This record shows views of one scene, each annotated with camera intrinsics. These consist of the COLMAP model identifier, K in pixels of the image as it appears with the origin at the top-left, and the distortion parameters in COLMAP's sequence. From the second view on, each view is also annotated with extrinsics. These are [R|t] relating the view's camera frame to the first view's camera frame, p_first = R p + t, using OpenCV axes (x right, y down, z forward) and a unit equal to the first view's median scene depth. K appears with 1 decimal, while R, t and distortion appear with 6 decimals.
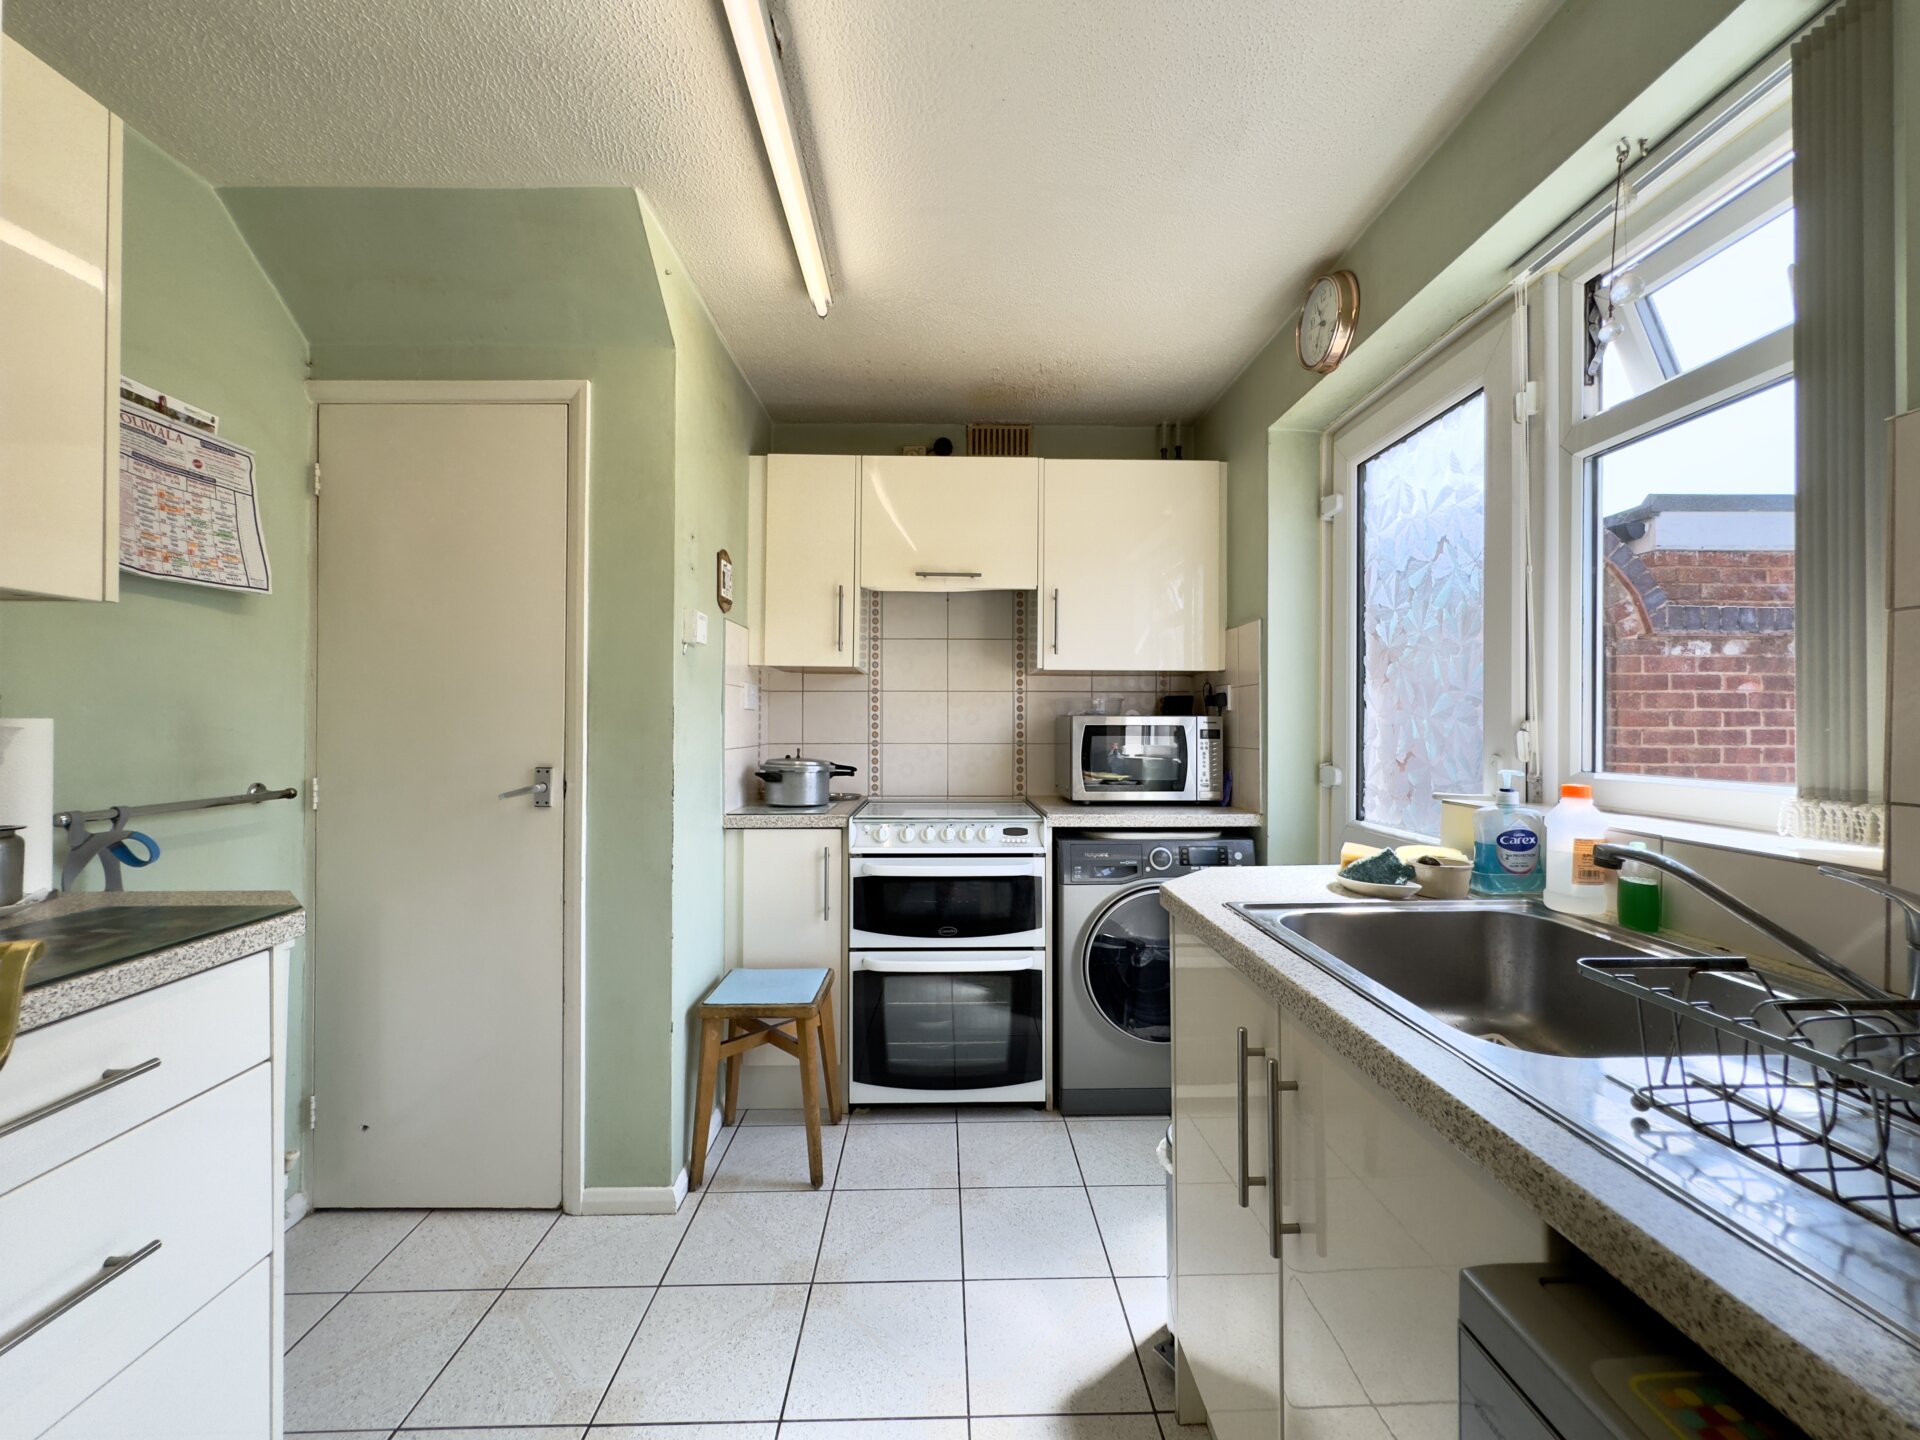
lens RADIAL K [[768.1, 0, 964.5], [0, 768.1, 716.8], [0, 0, 1]] dist [0.000364, 0.000127]
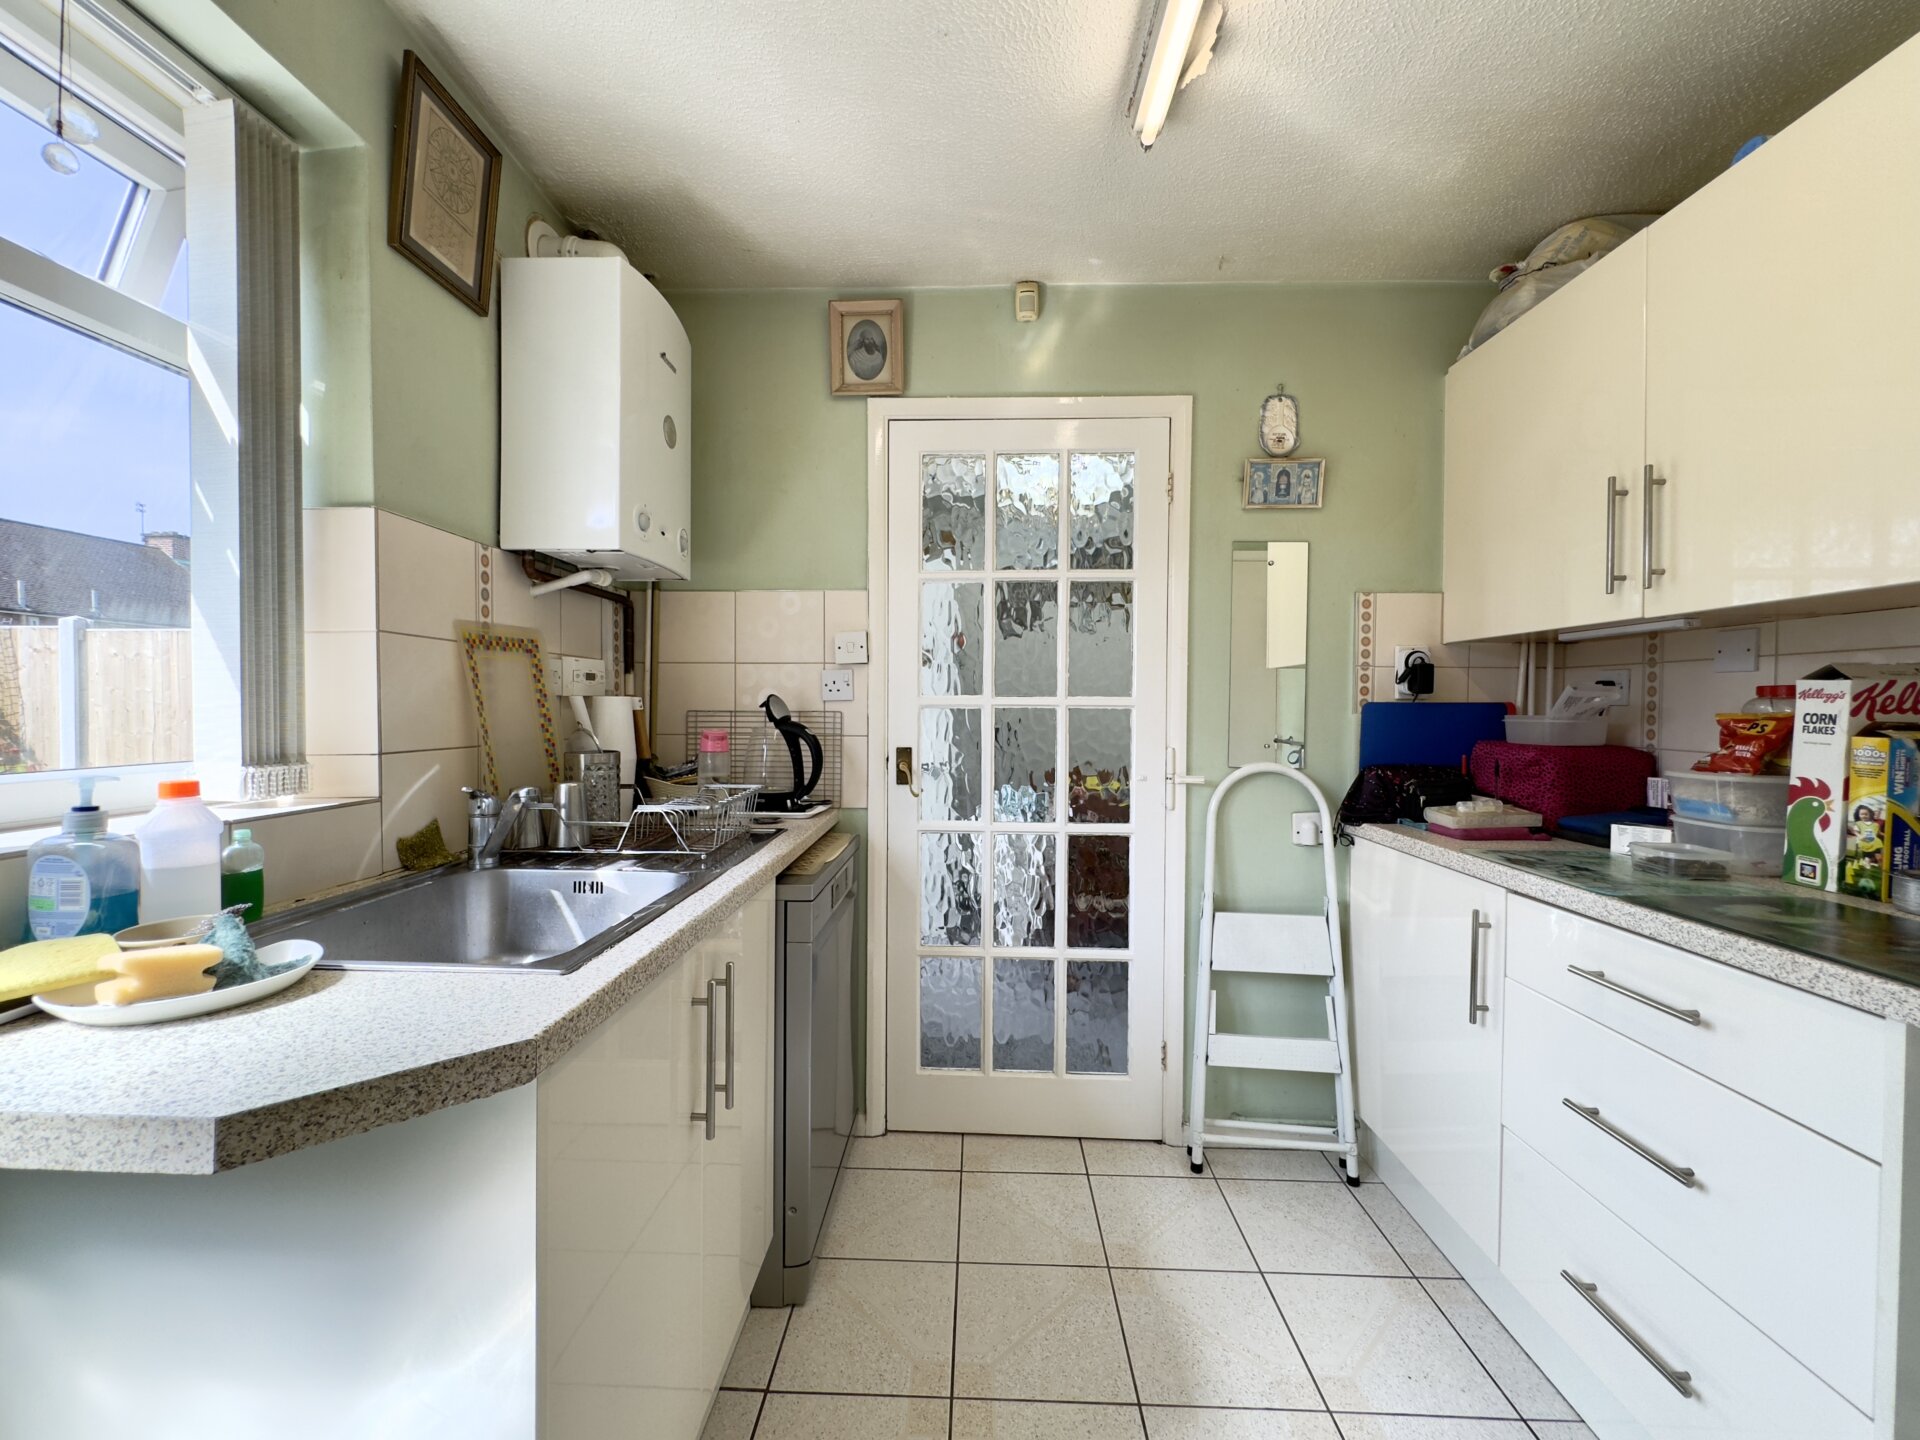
lens RADIAL K [[768.1, 0, 961.7], [0, 768.1, 723.2], [0, 0, 1]] dist [0.000364, 0.000127]
pose [[-0.998268, -0.010092, 0.057953, -0.032890], [-0.009456, 0.999892, 0.011248, 0.010280], [-0.058060, 0.010680, -0.998256, 1.245462]]
